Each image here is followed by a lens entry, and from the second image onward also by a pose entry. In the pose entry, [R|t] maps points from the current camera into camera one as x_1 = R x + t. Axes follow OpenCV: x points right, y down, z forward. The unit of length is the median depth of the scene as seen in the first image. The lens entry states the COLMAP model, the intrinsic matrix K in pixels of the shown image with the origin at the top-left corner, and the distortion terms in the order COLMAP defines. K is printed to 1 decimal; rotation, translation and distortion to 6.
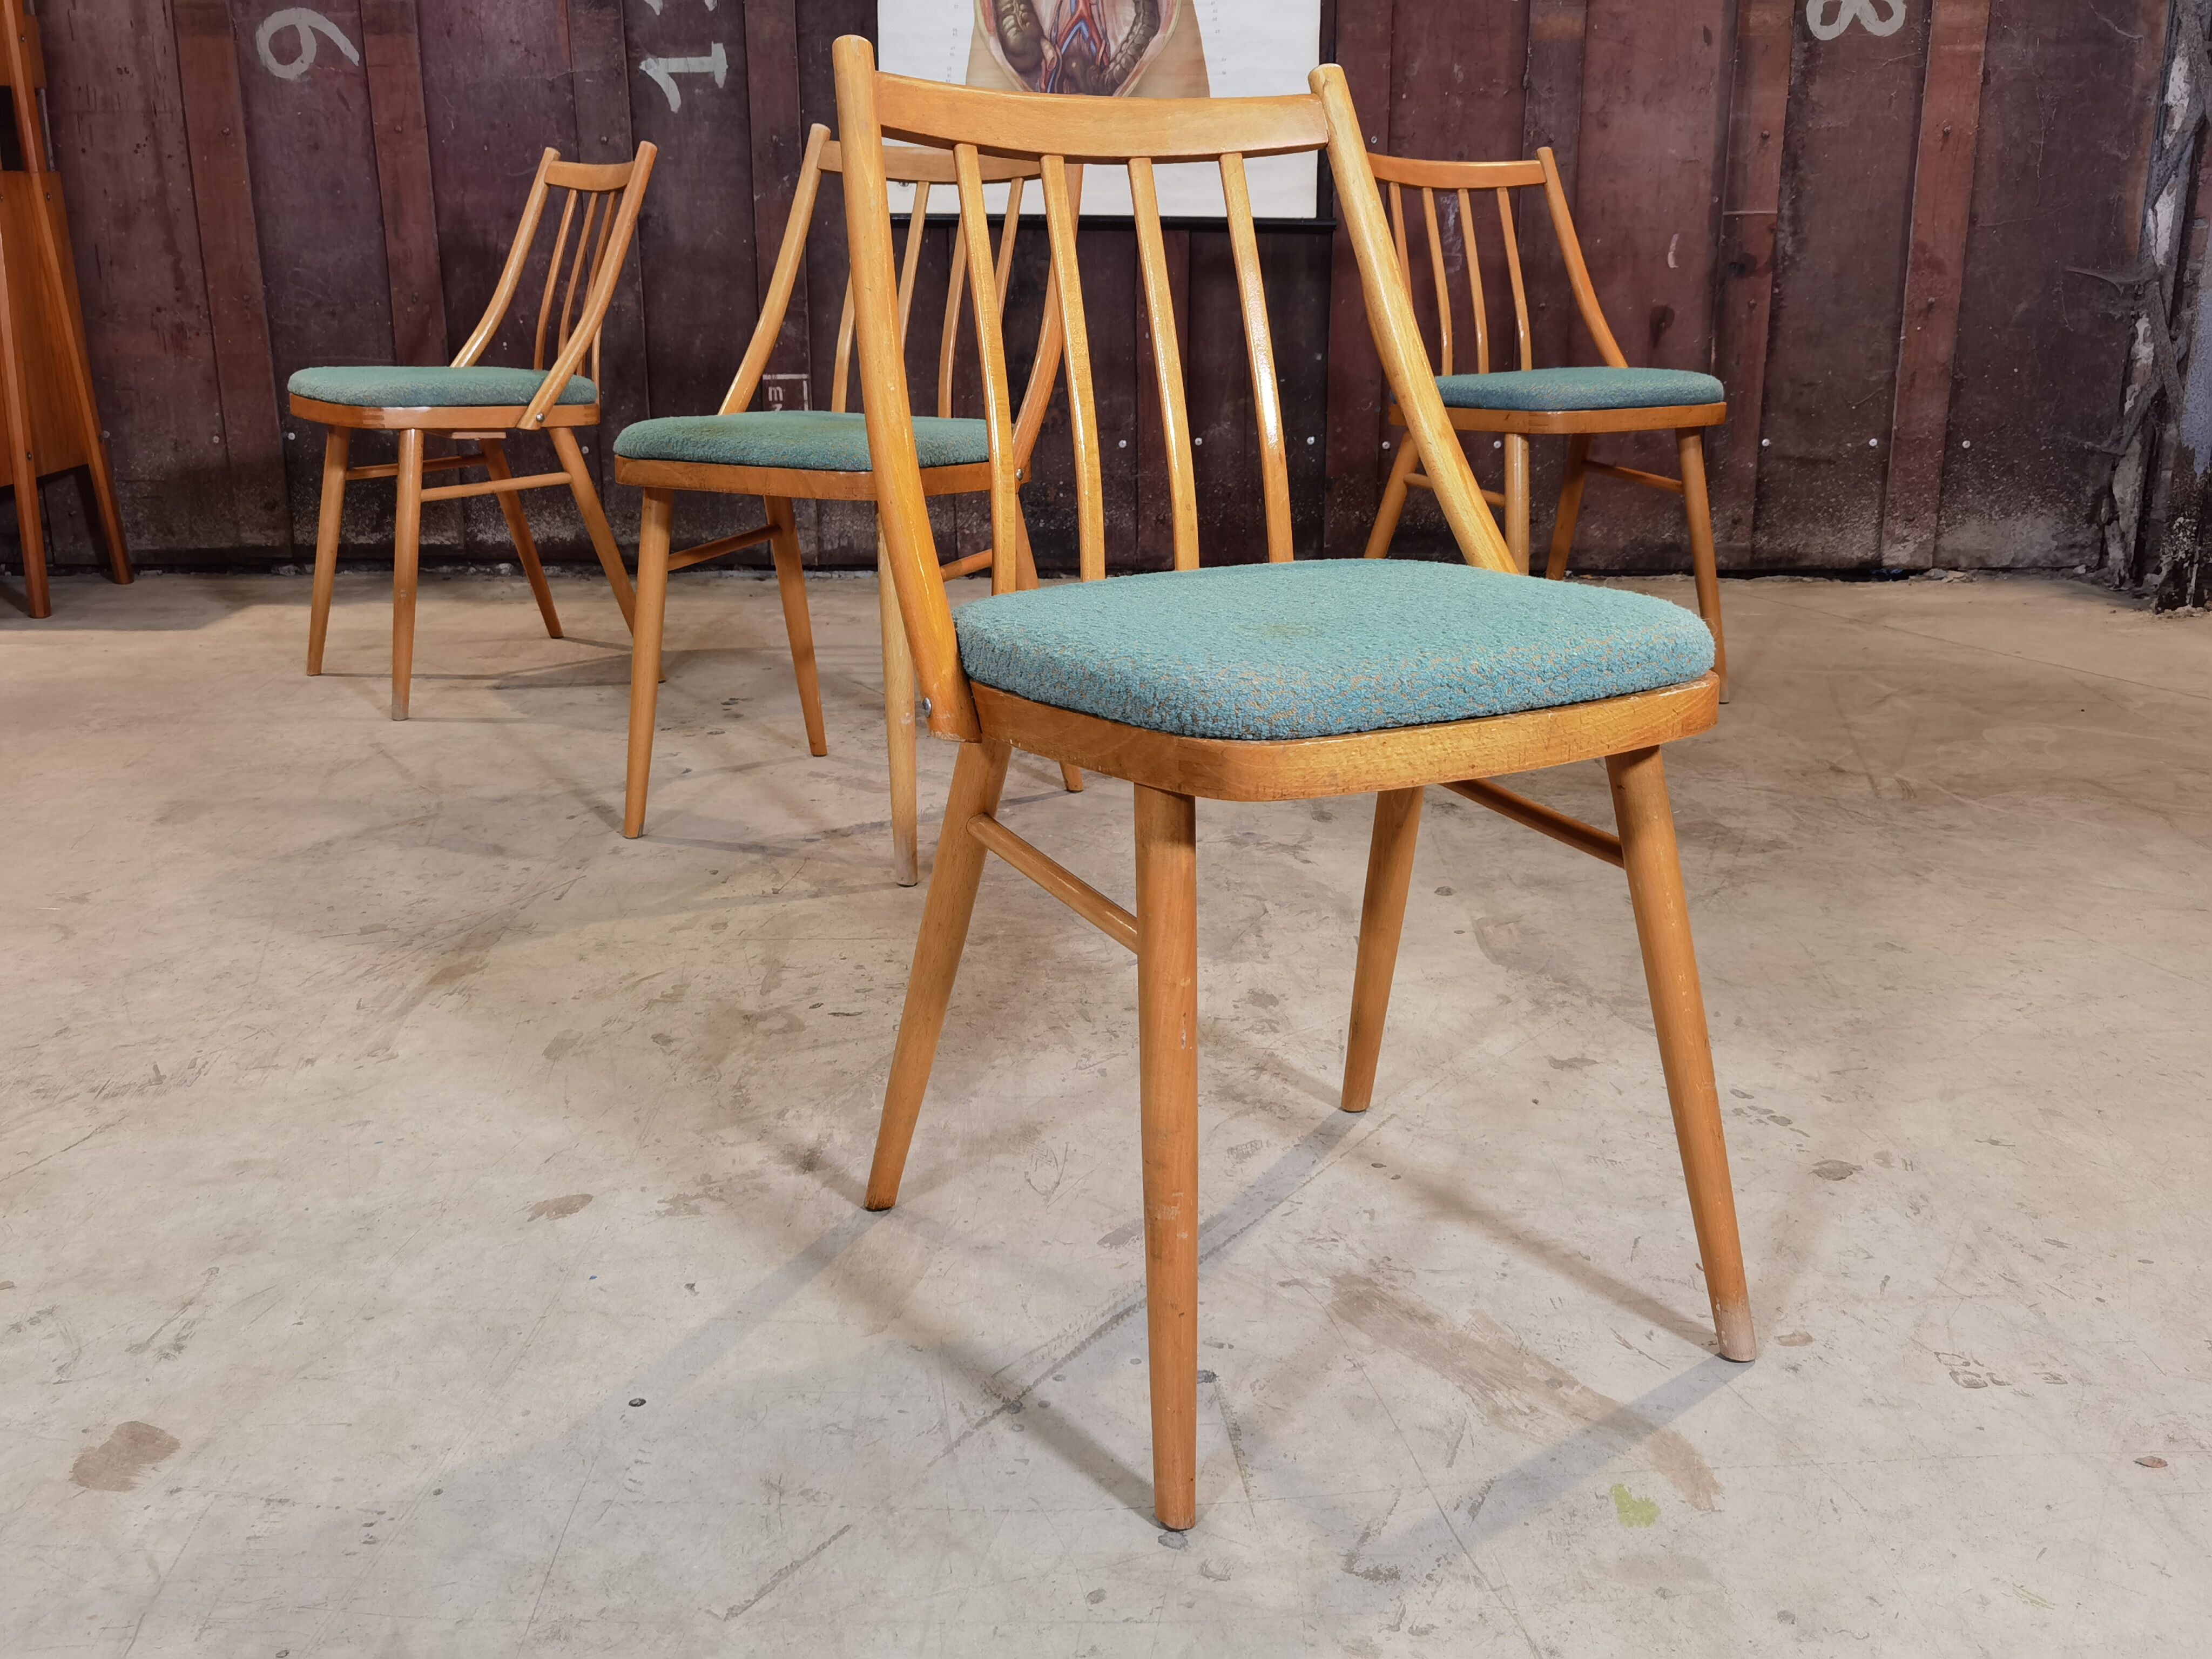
lens RADIAL K [[2028.8, 0, 1080.5], [0, 2028.8, 814.5], [0, 0, 1]] dist [-0.022409, 0.097498]
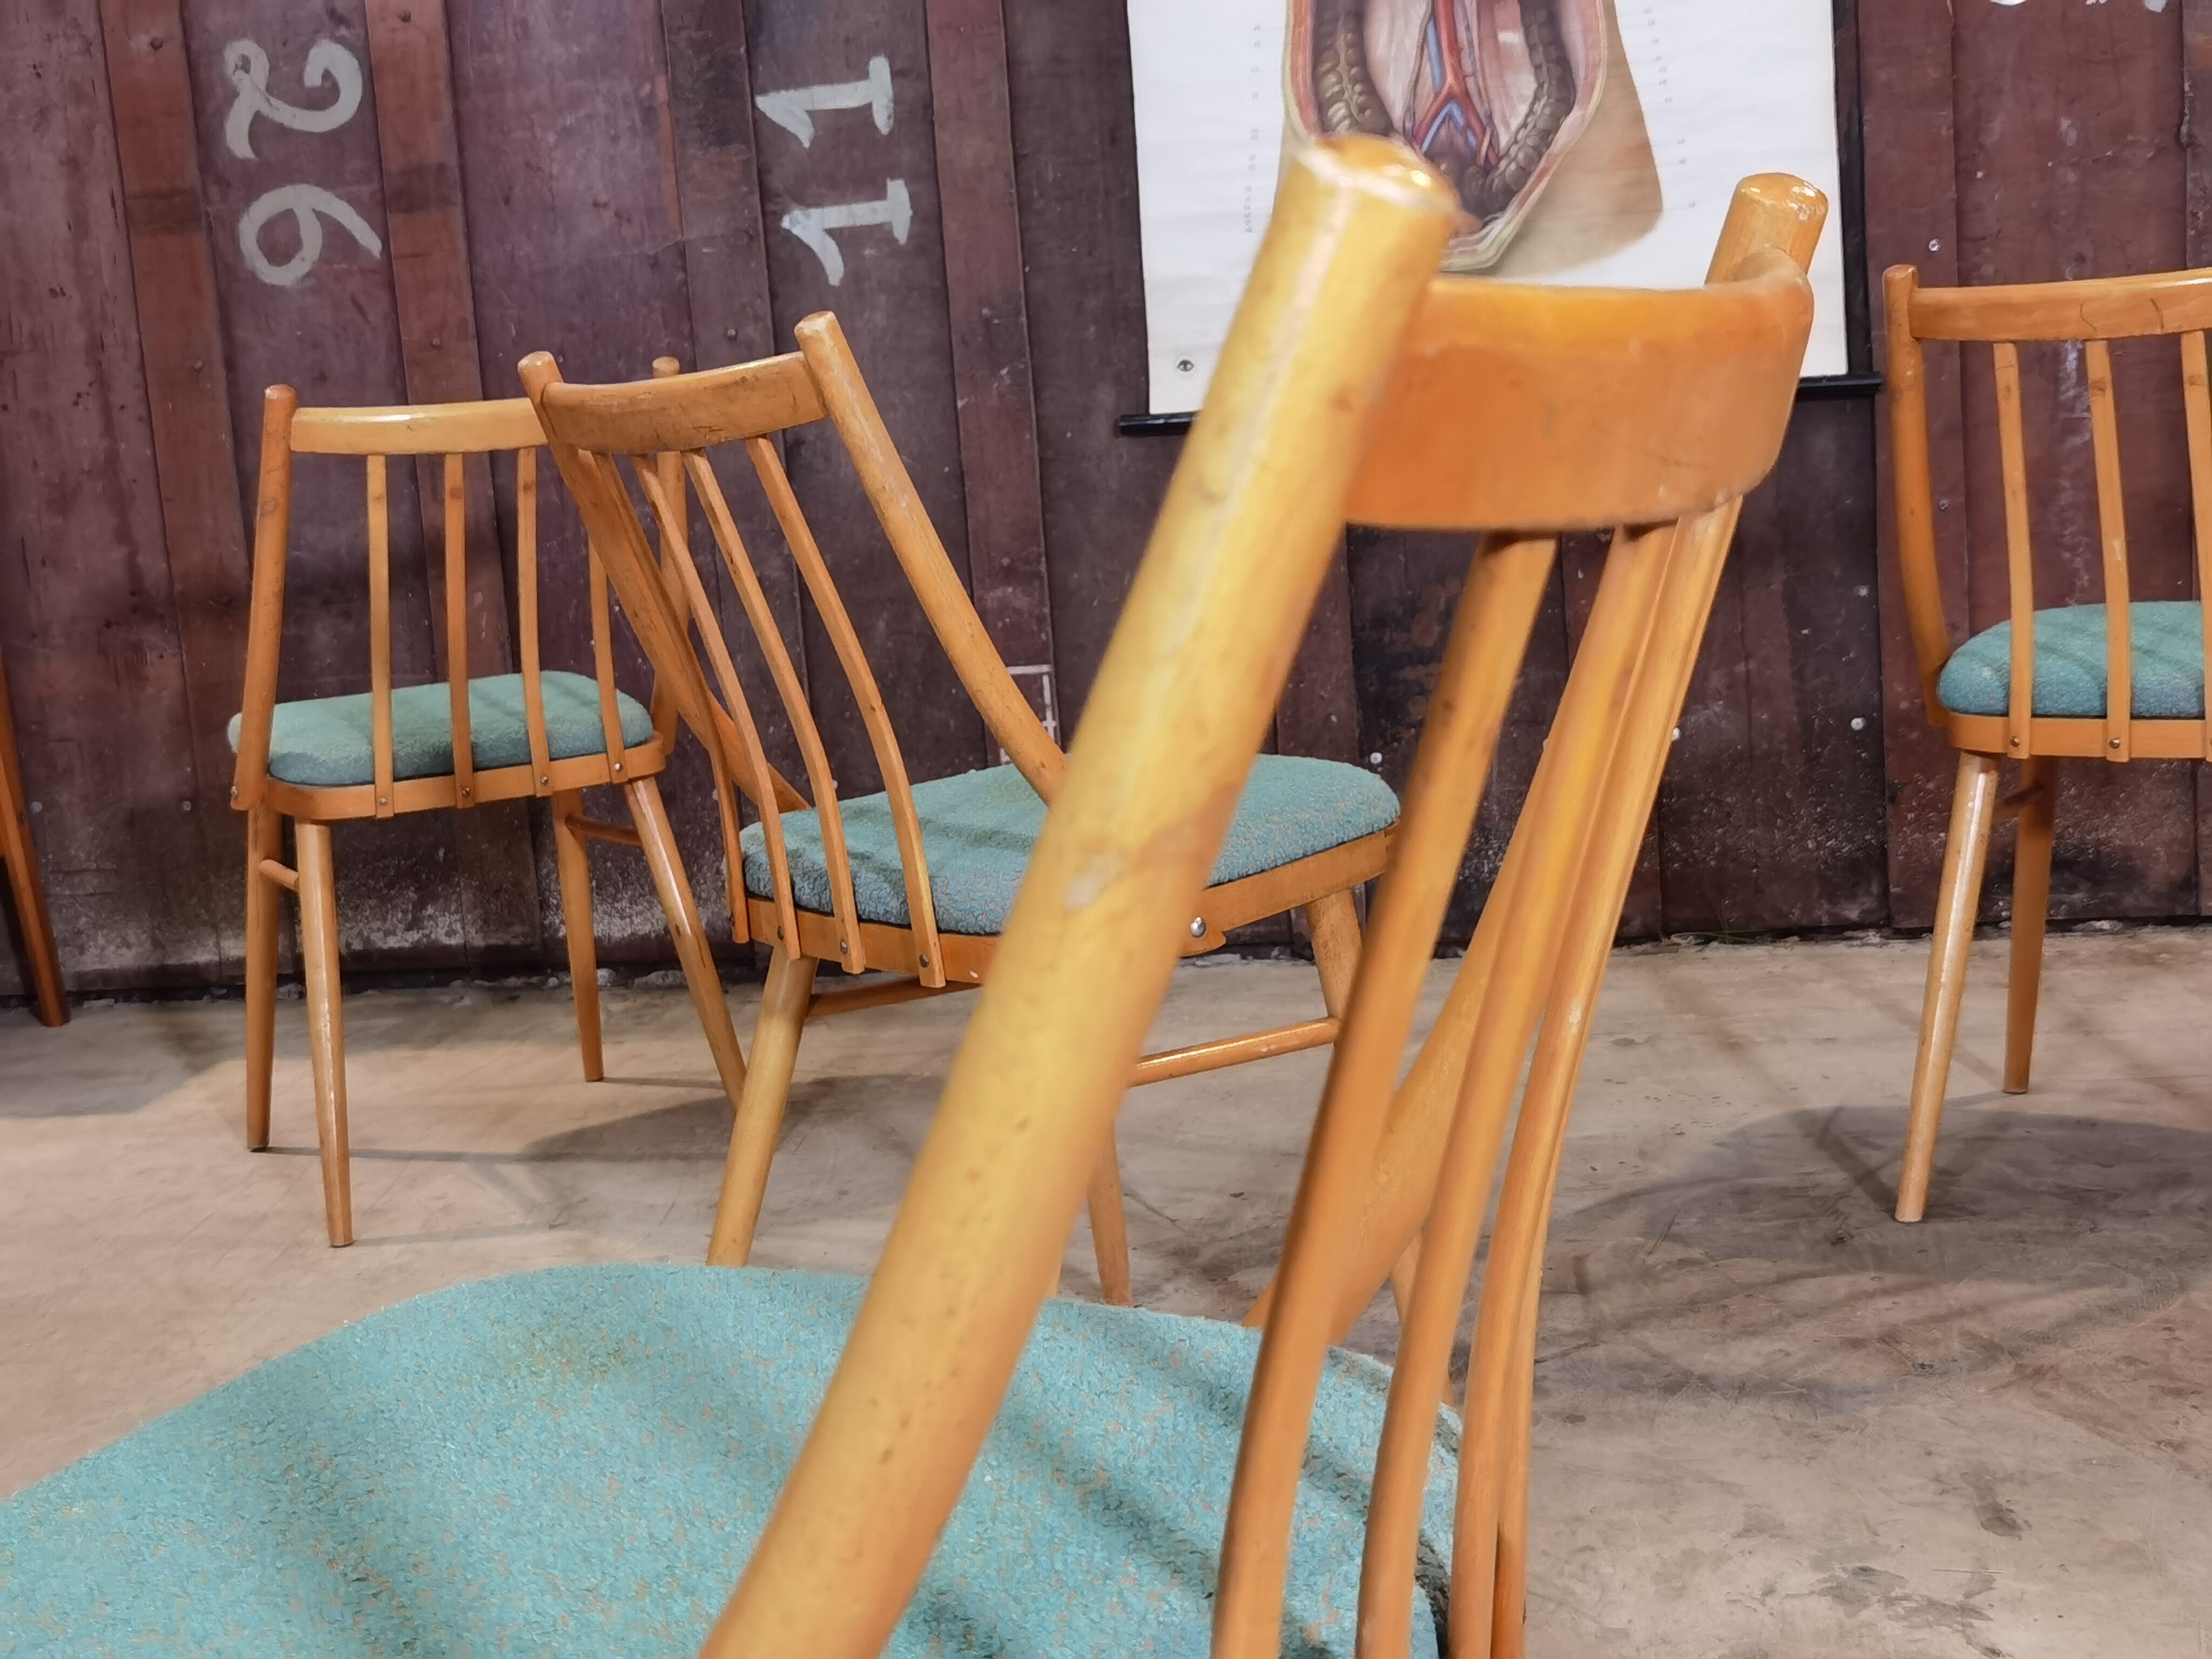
lens RADIAL K [[2747.3, 0, 1096.8], [0, 2747.3, 796.1], [0, 0, 1]] dist [-0.117000, 0.414789]
pose [[0.989664, -0.050315, -0.134289, -0.005638], [0.033106, 0.991294, -0.127435, -0.068449], [0.139532, 0.121672, 0.982714, 0.165190]]
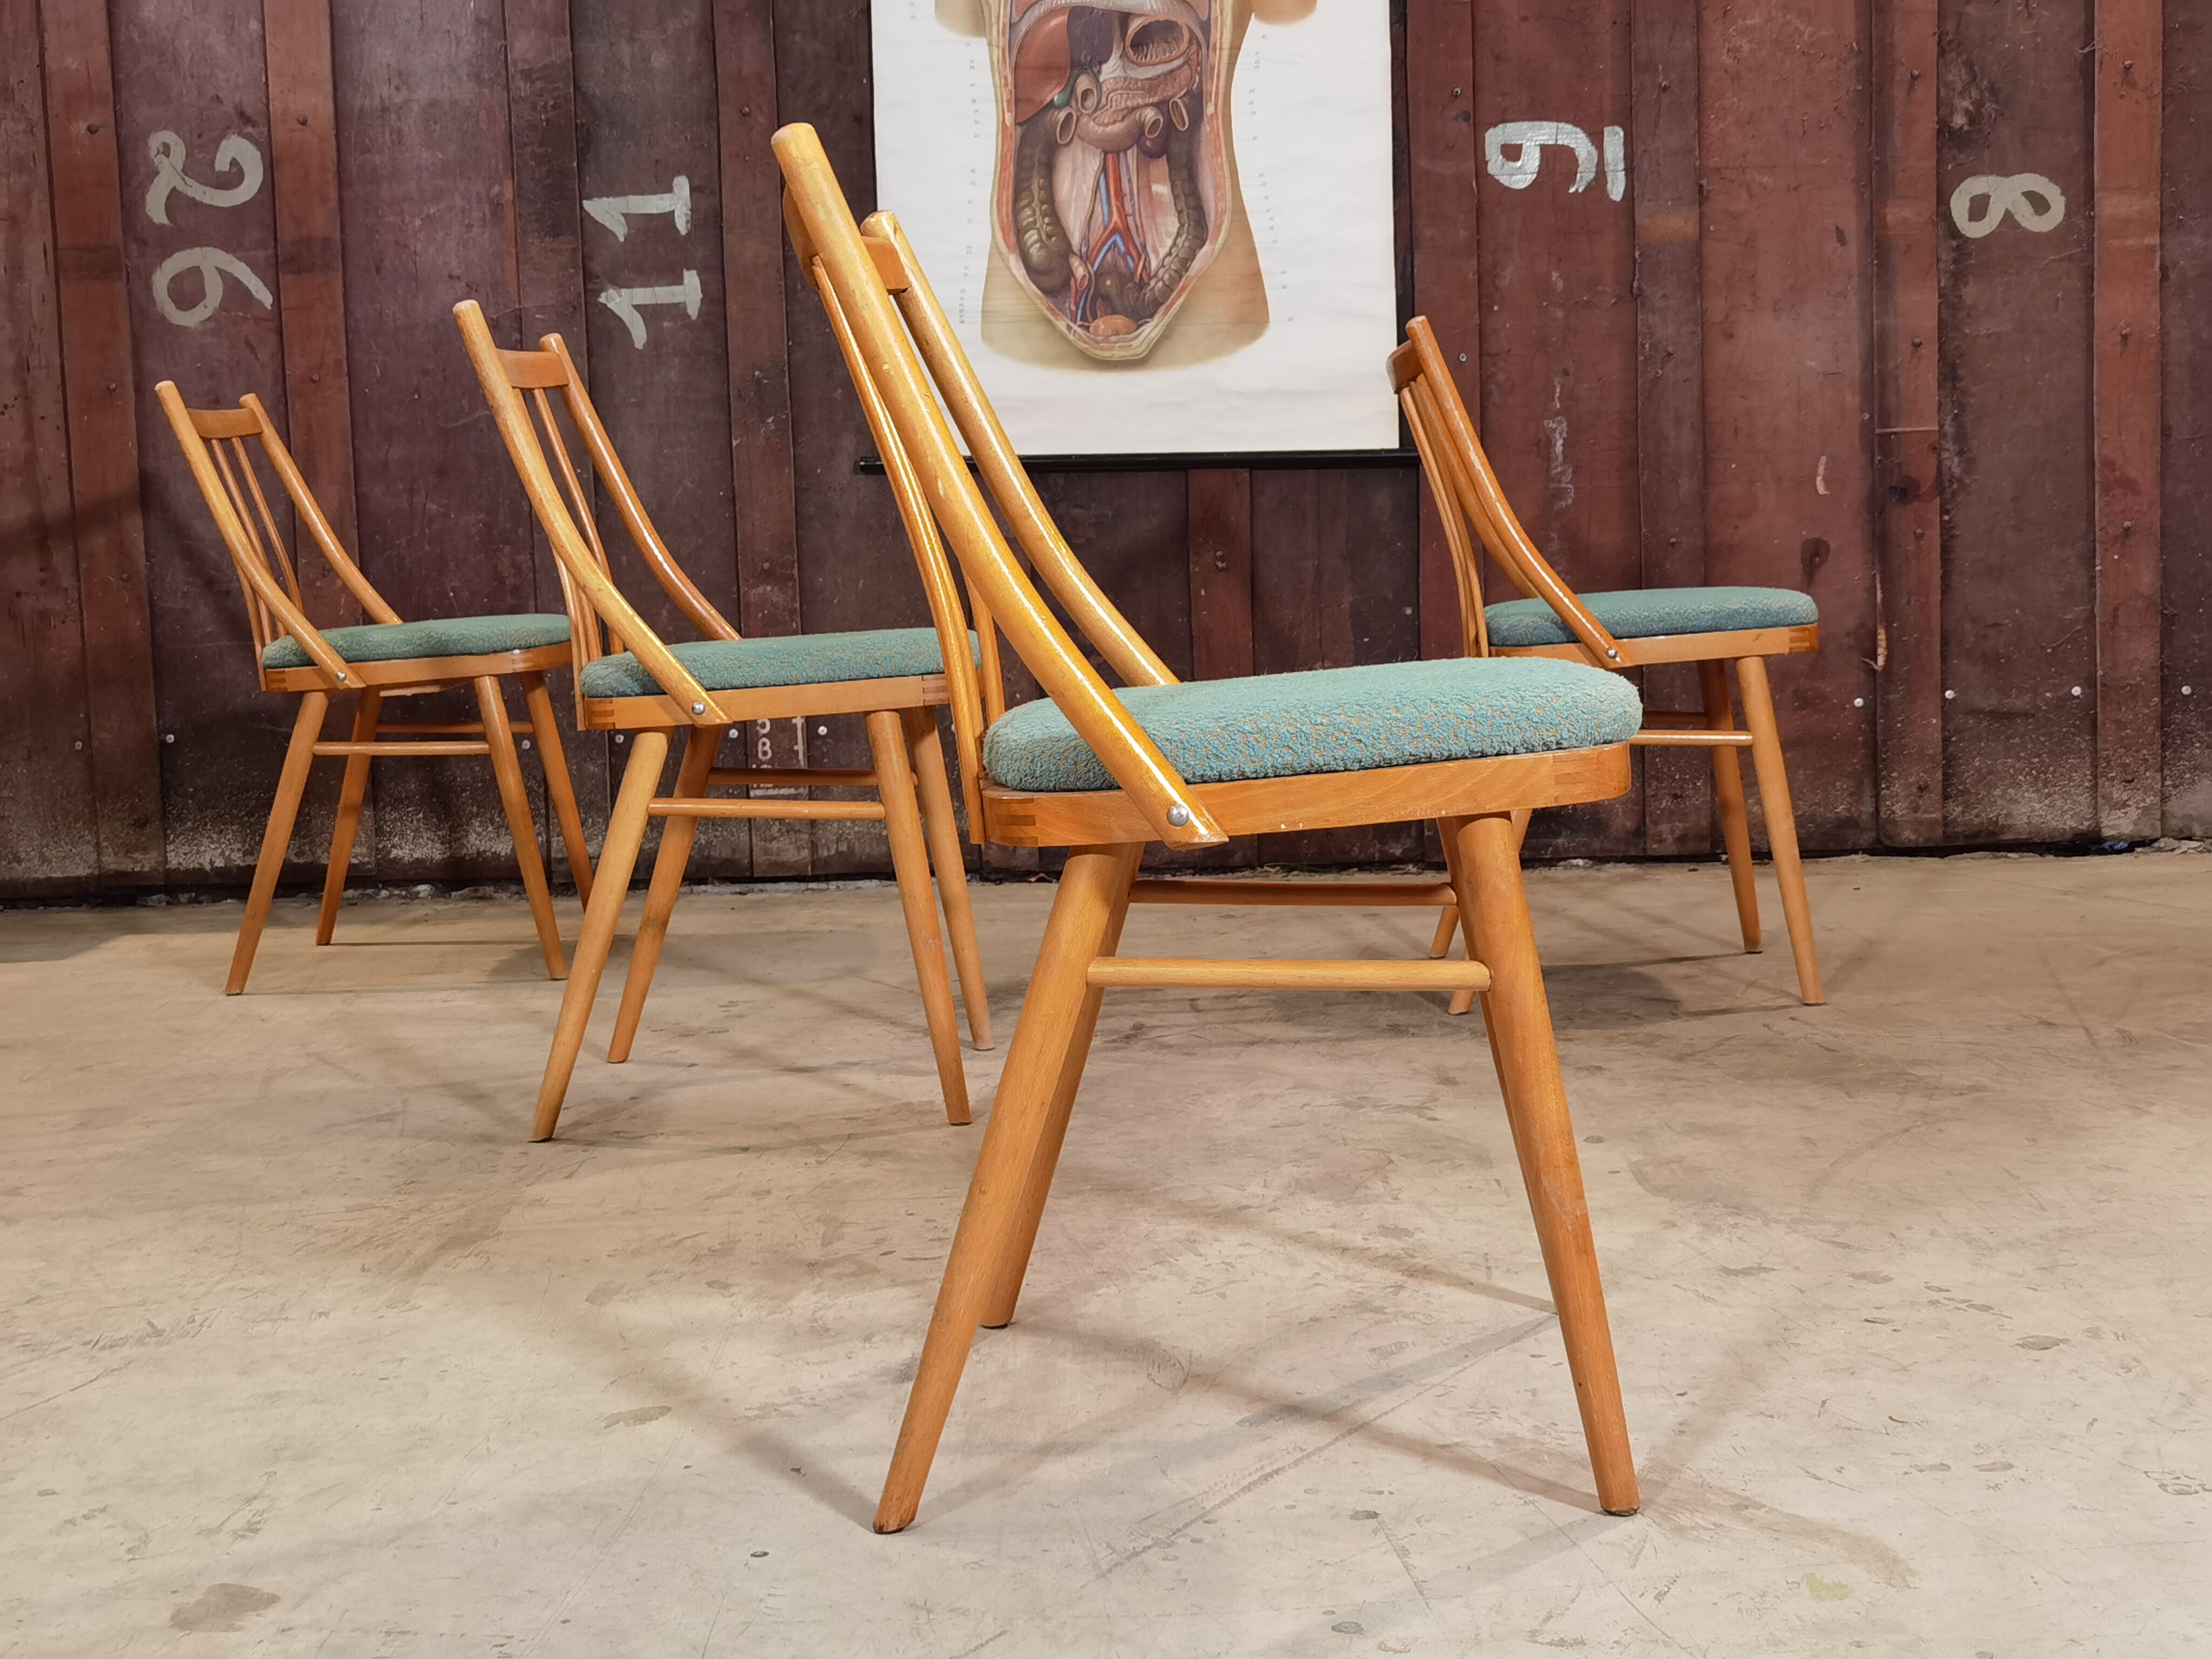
lens RADIAL K [[2759.9, 0, 1121.3], [0, 2759.9, 835.8], [0, 0, 1]] dist [-0.087776, 0.320001]
pose [[0.999512, -0.027861, 0.014146, -0.020956], [0.029925, 0.983804, -0.176731, 0.066155], [-0.008993, 0.177068, 0.984157, -0.103145]]
